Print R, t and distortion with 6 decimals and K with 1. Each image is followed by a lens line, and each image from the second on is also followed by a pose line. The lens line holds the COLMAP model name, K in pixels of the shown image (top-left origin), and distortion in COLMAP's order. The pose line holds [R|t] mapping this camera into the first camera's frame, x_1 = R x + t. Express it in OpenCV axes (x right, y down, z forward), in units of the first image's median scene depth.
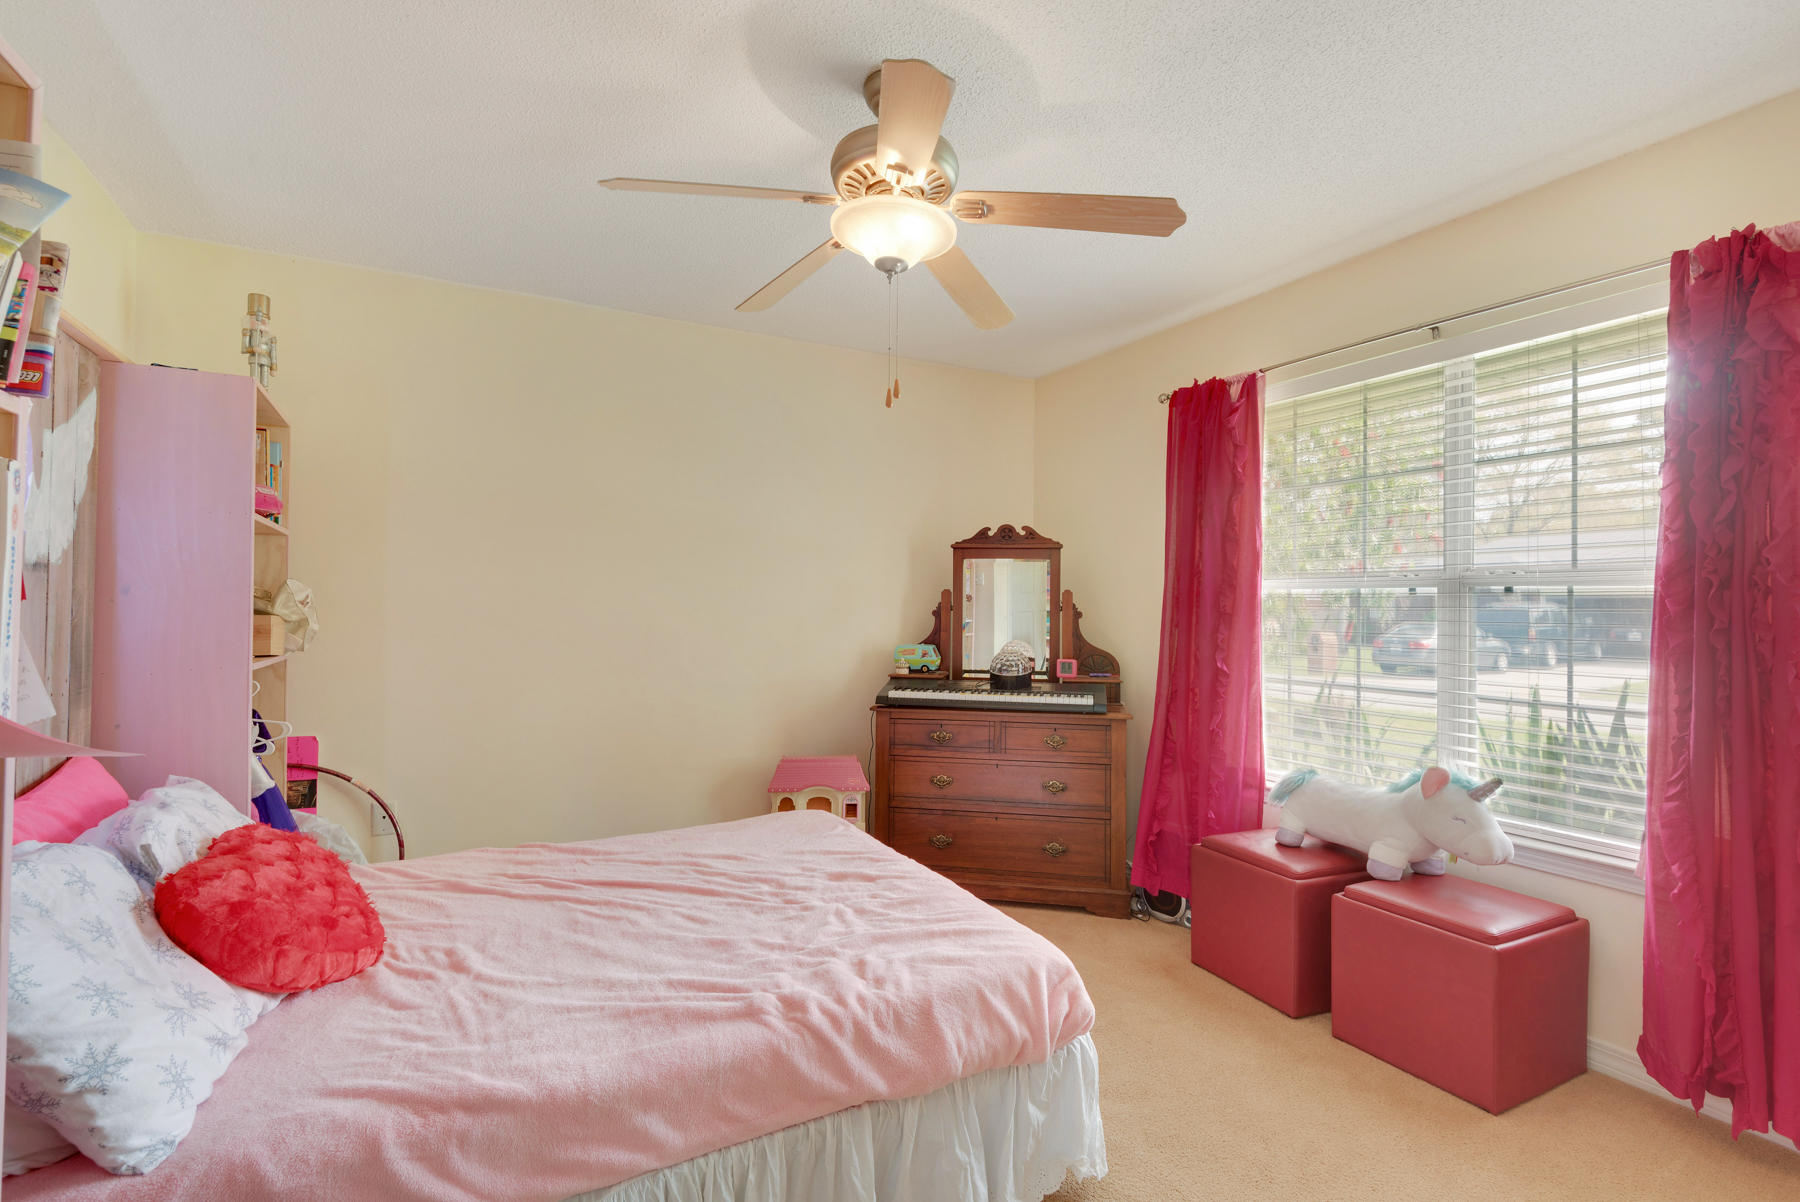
lens RADIAL K [[836.3, 0, 902.1], [0, 836.3, 598.0], [0, 0, 1]] dist [-0.000956, -0.001797]
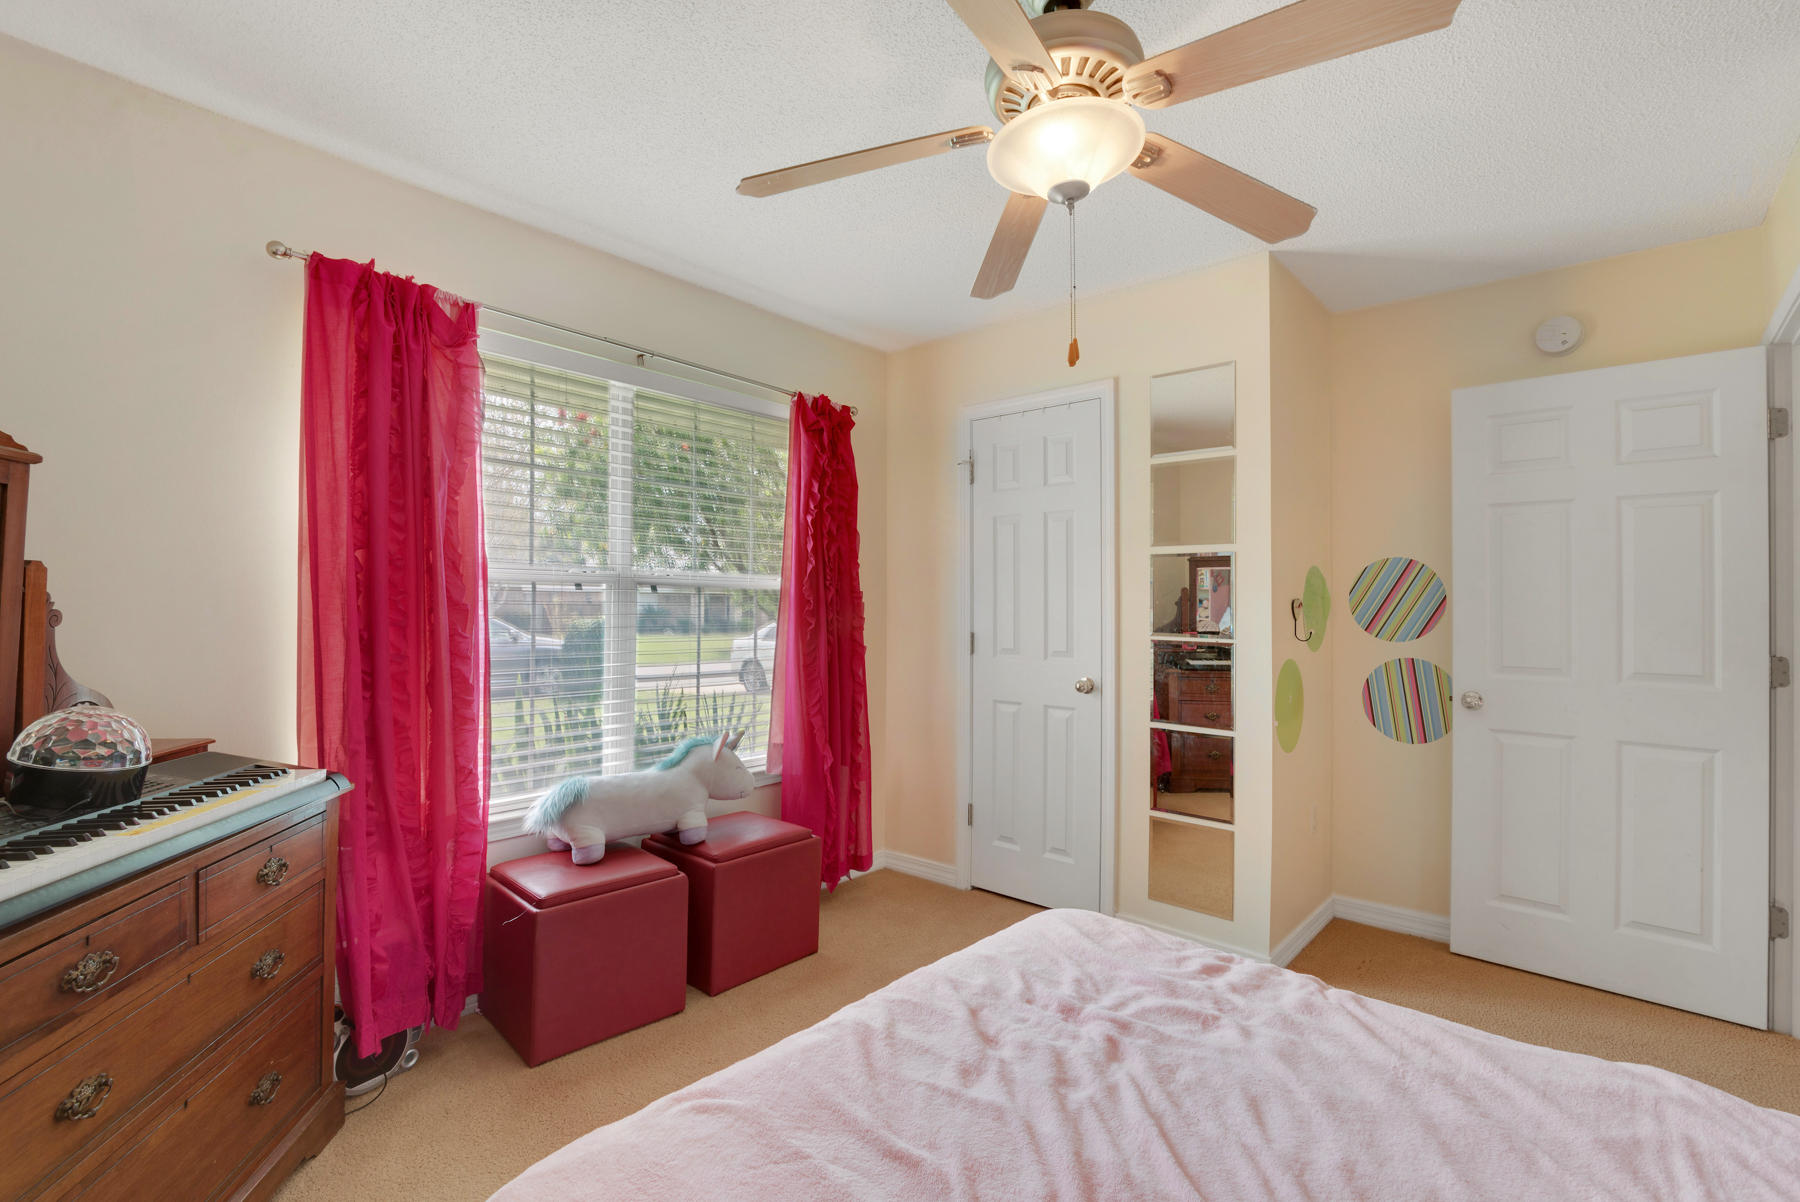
lens RADIAL K [[822.6, 0, 903.5], [0, 822.6, 608.3], [0, 0, 1]] dist [-0.013962, -0.001558]
pose [[-0.334625, -0.012313, 0.942271, -0.551437], [-0.012464, 0.999885, 0.008640, 0.008154], [-0.942269, -0.008854, -0.334740, 1.107165]]
